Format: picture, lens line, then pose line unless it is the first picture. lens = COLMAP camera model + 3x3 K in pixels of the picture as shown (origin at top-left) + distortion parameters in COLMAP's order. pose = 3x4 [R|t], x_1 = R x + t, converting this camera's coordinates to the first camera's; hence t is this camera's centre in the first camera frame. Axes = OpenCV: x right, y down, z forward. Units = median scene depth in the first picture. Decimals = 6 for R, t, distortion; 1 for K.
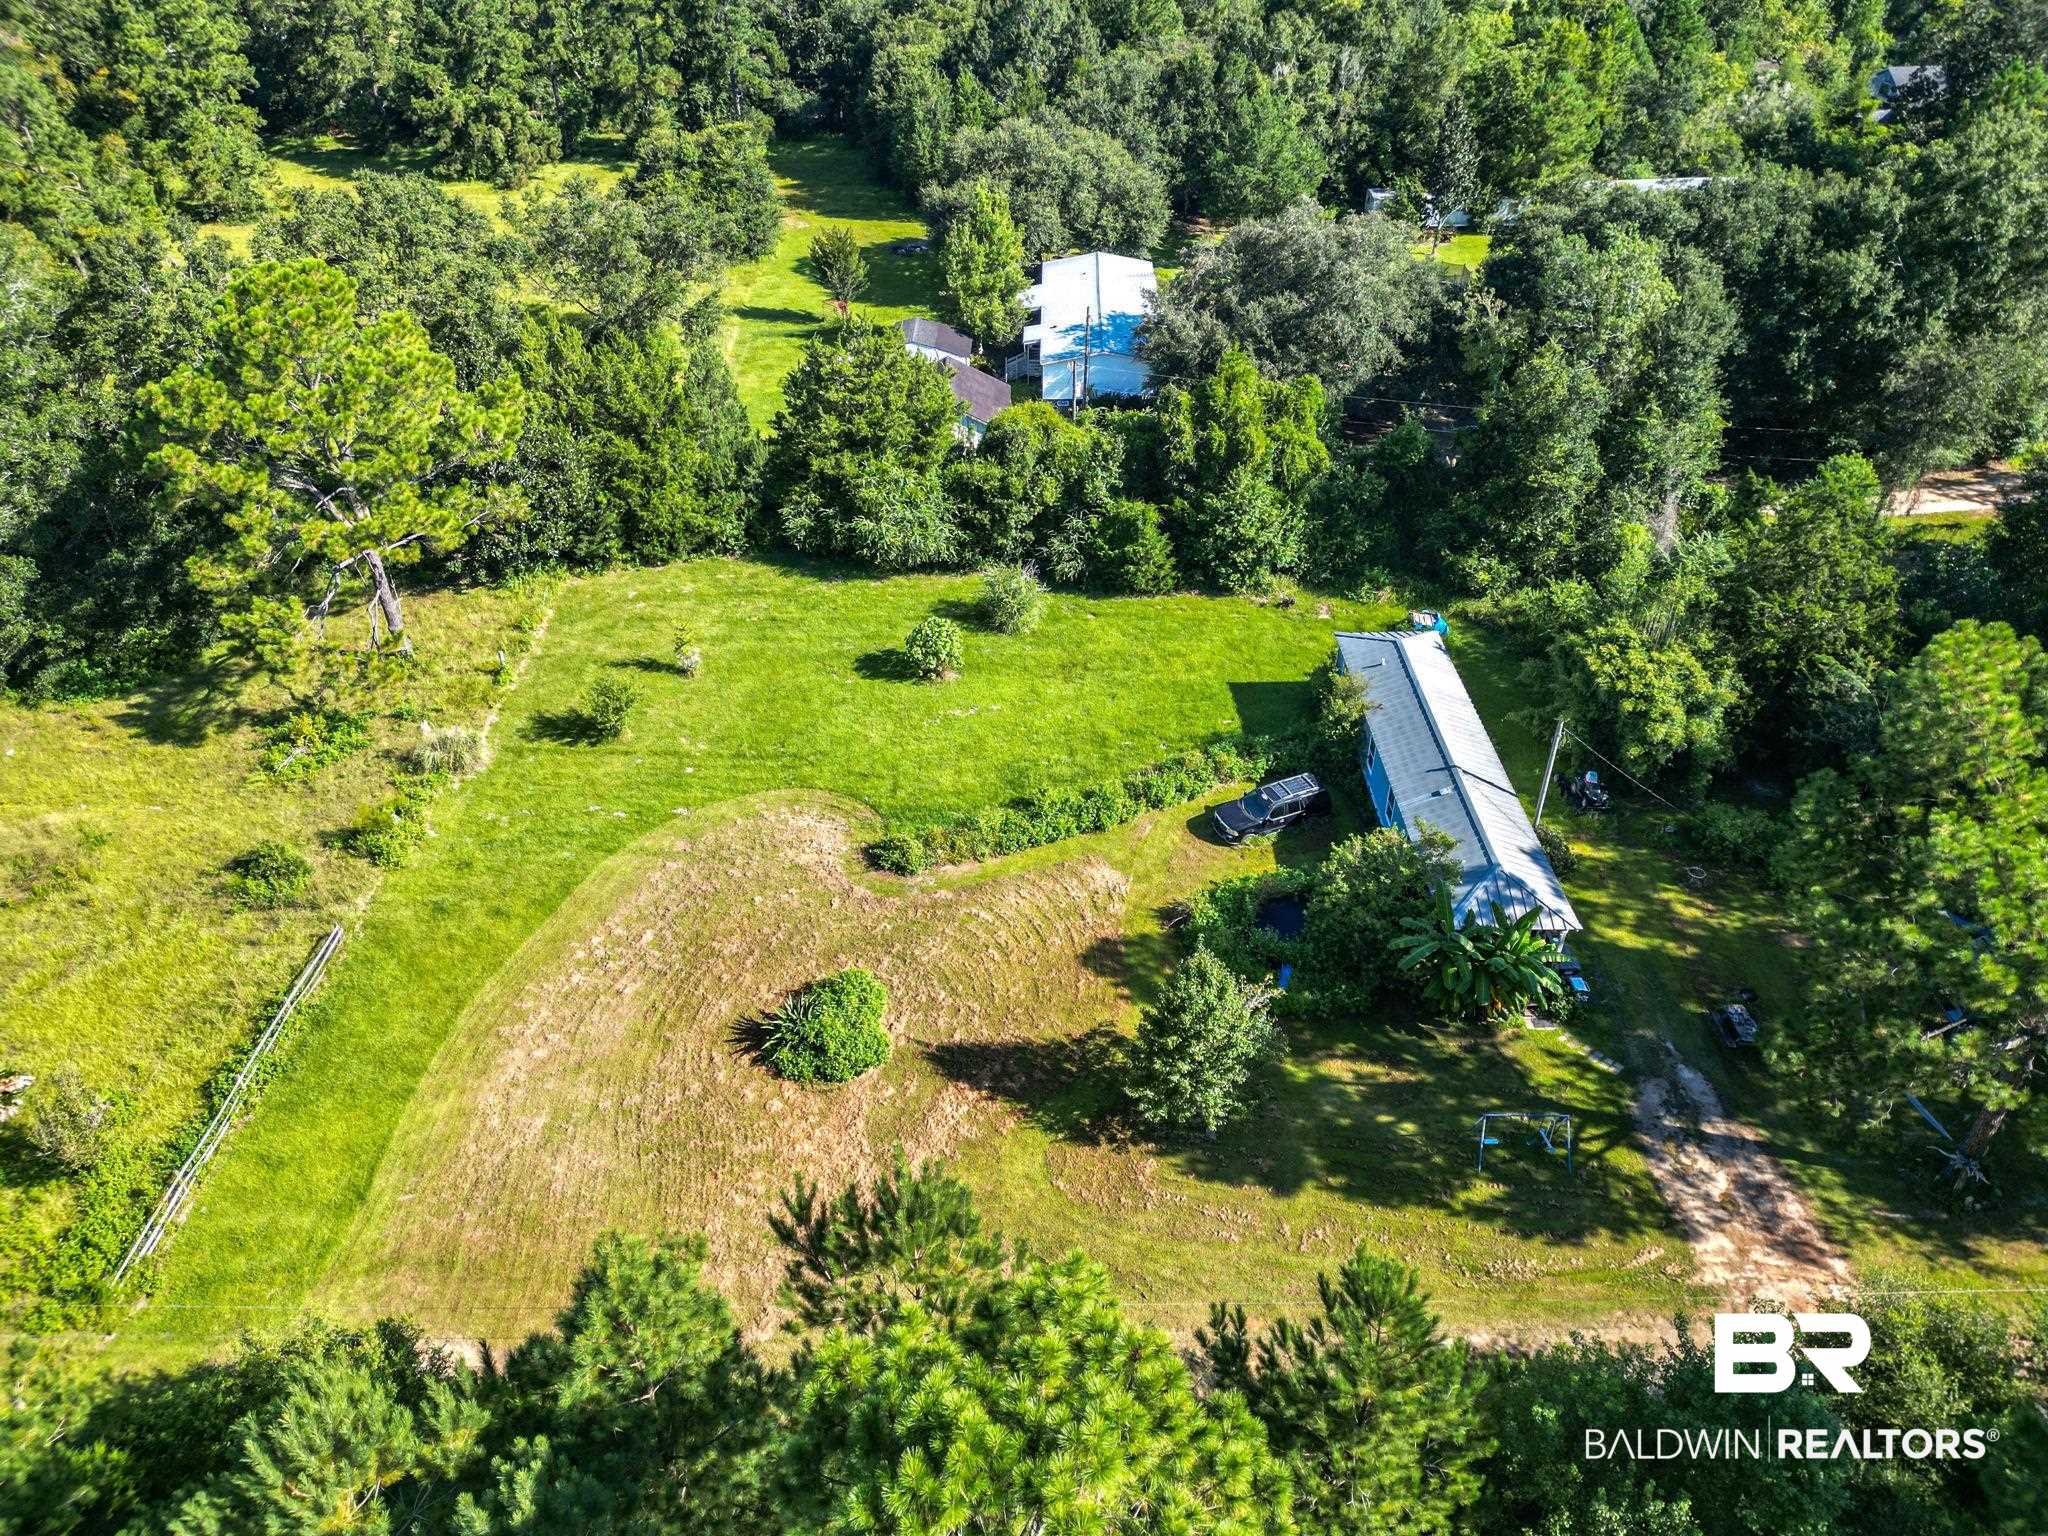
lens RADIAL K [[1422.9, 0, 1024.0], [0, 1422.9, 768.0], [0, 0, 1]] dist [0.100737, -0.058210]
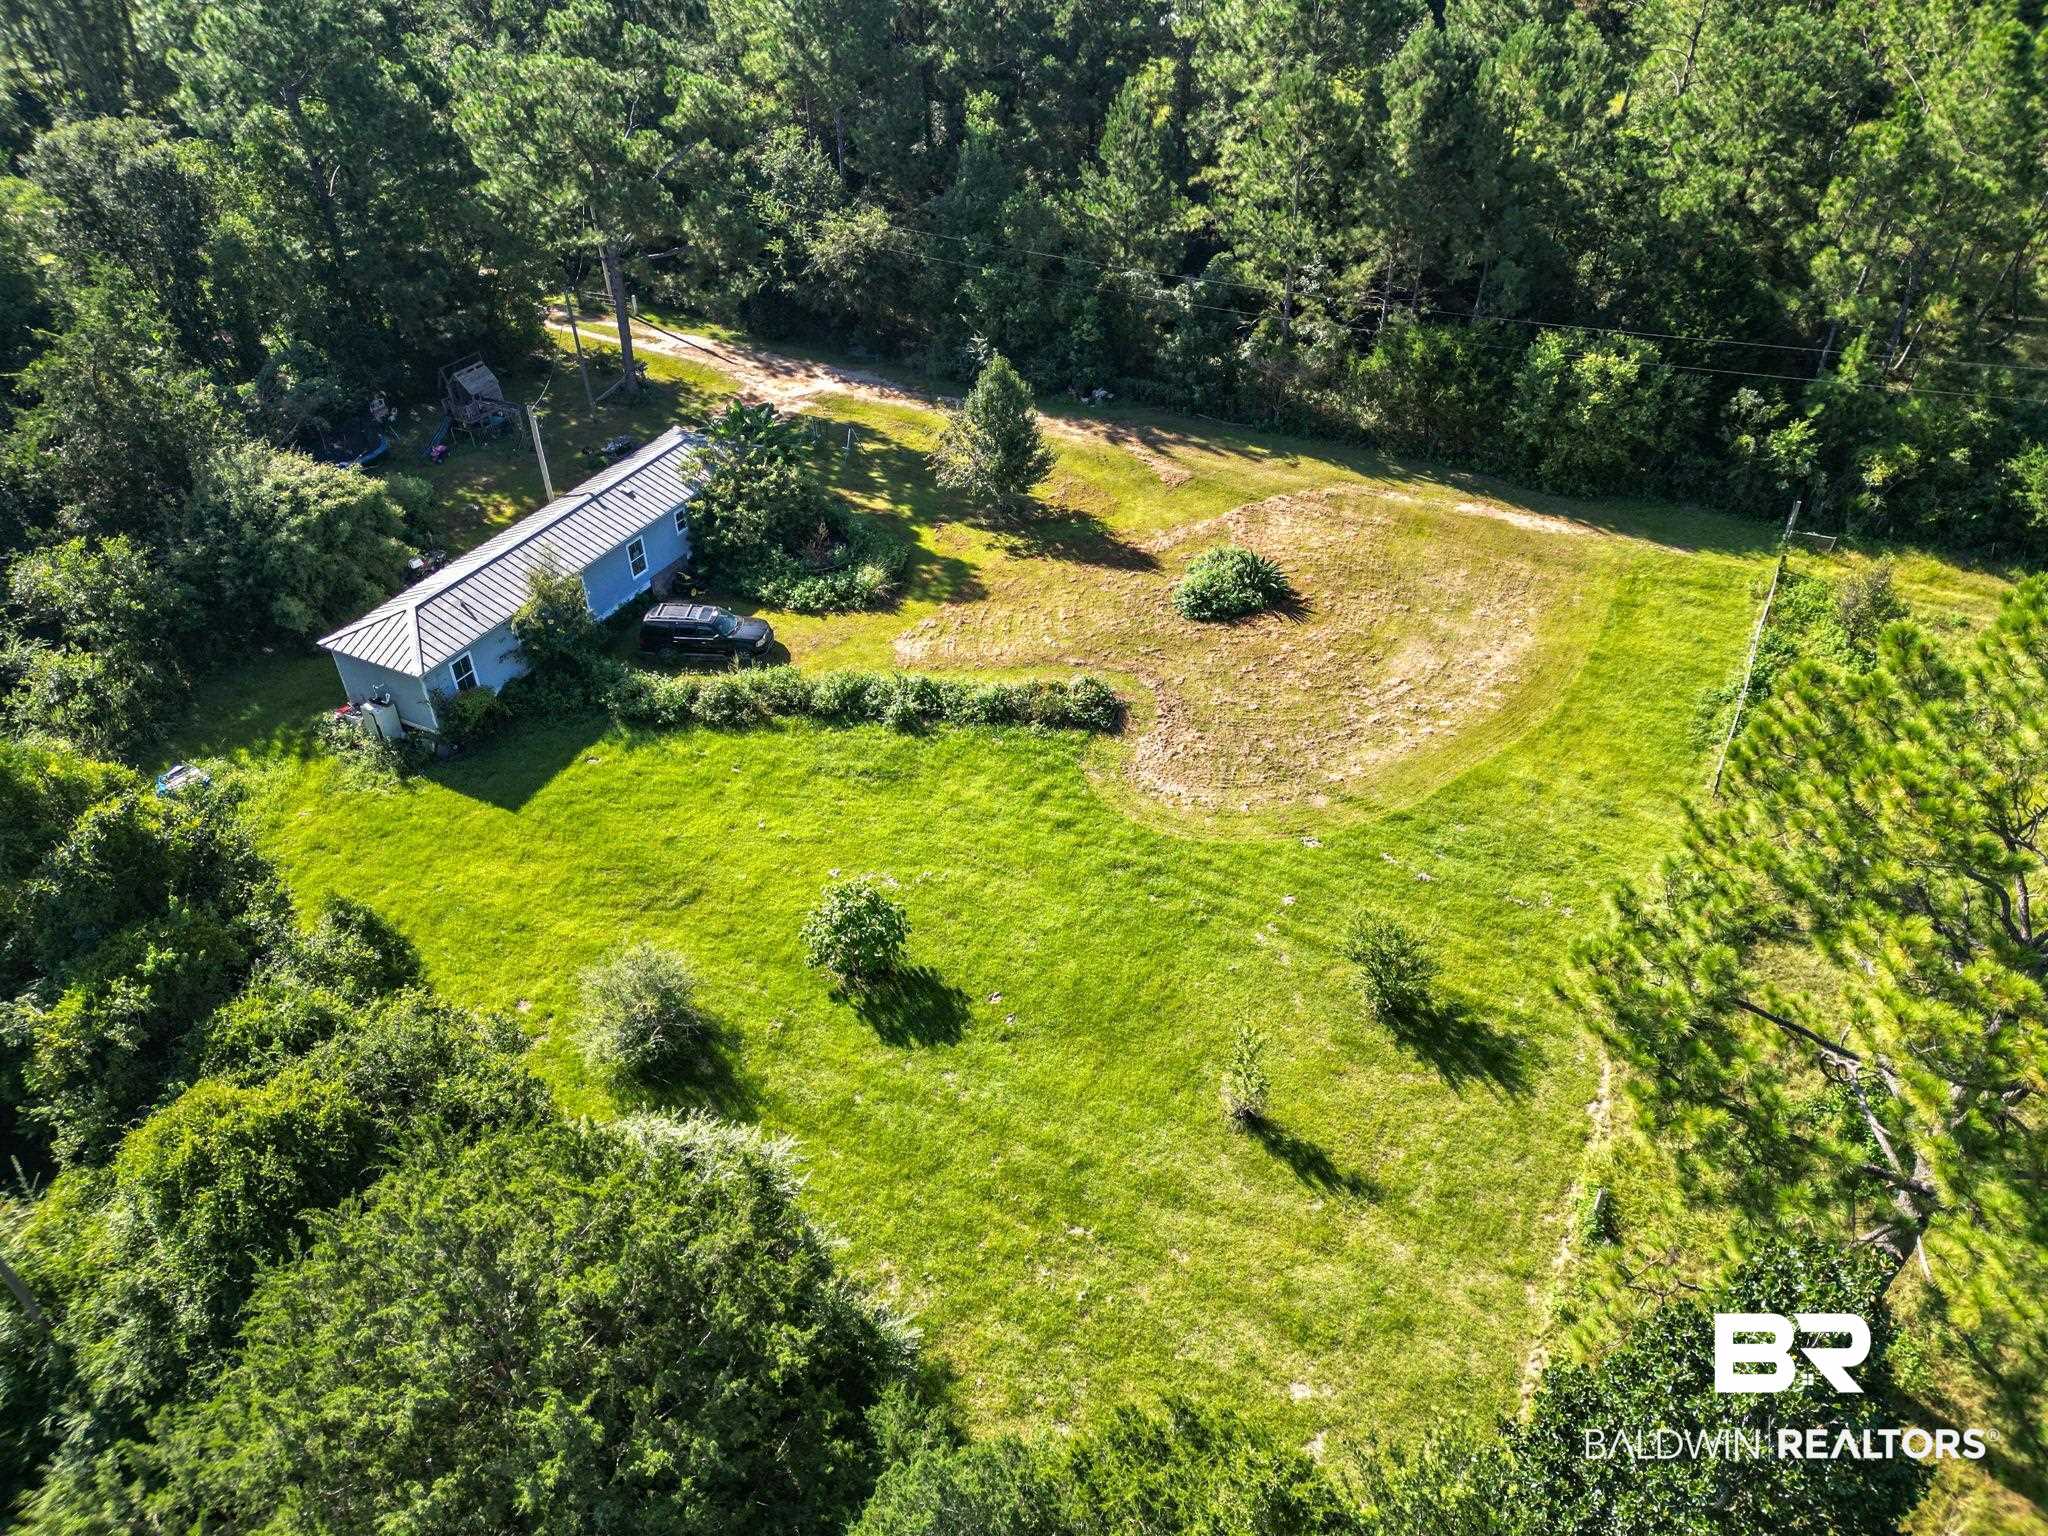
lens RADIAL K [[1420.6, 0, 1024.0], [0, 1420.6, 768.0], [0, 0, 1]] dist [0.101252, -0.103519]
pose [[-0.889501, -0.266714, 0.371015, -0.448855], [0.283305, 0.315148, 0.905771, -0.857462], [-0.358506, 0.910794, -0.204763, 1.406682]]
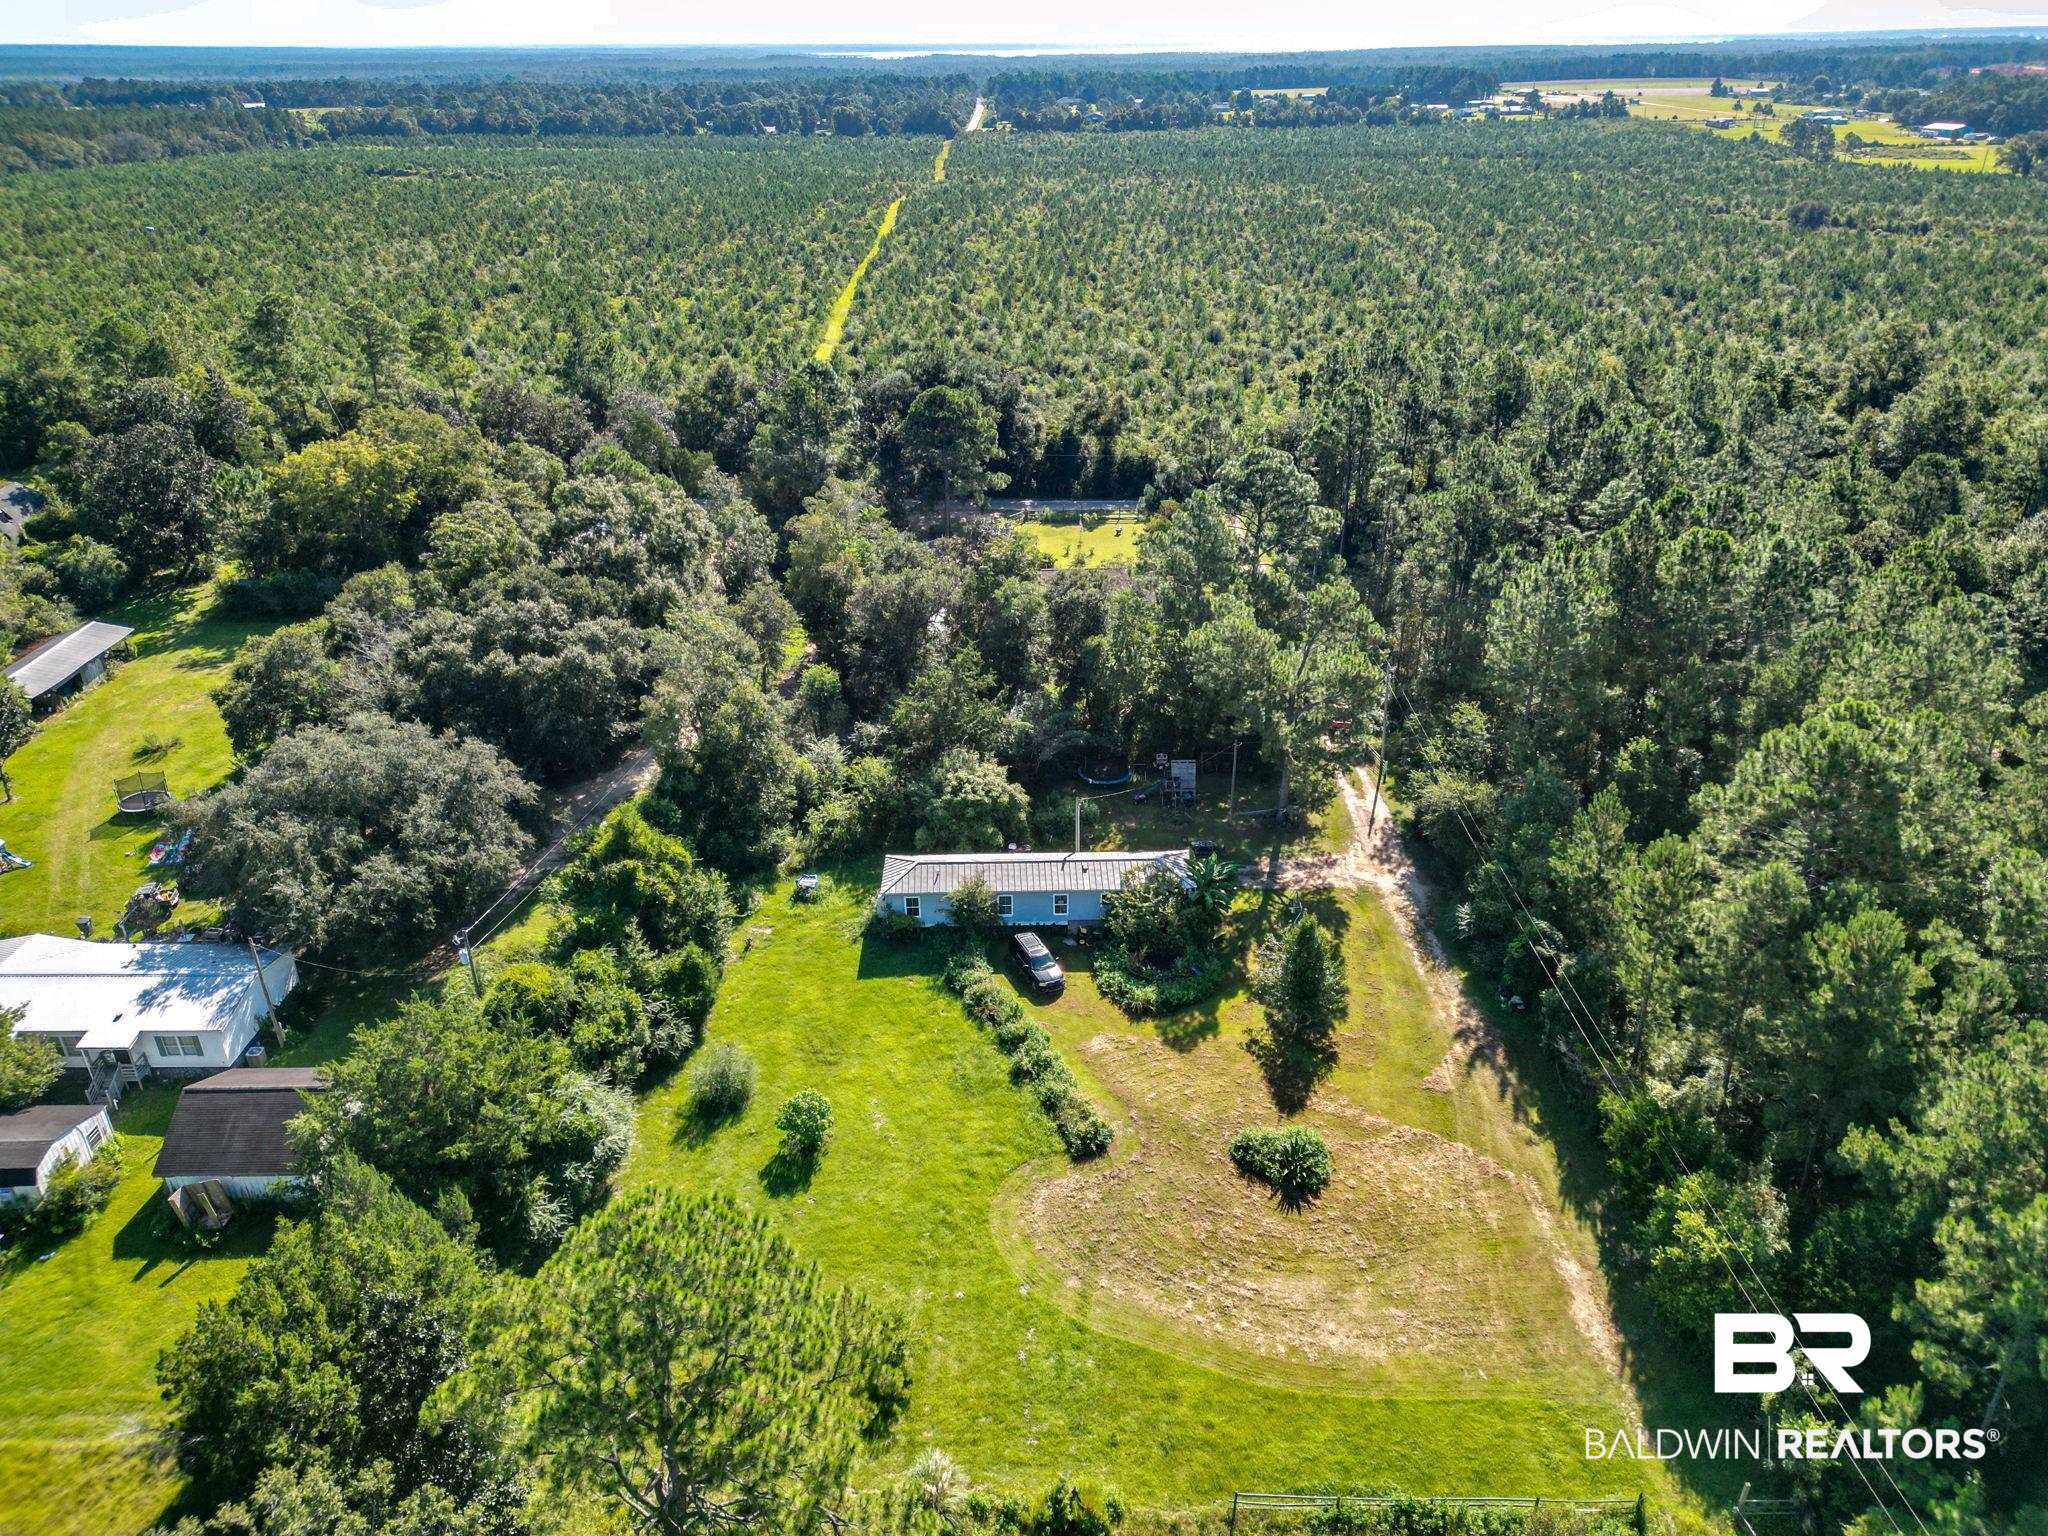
lens RADIAL K [[1420.6, 0, 1024.0], [0, 1420.6, 768.0], [0, 0, 1]] dist [0.101252, -0.103519]
pose [[-0.003004, -0.447024, 0.894517, -1.230073], [0.600513, 0.714464, 0.359061, -0.760508], [-0.799610, 0.538248, 0.266297, 0.602923]]
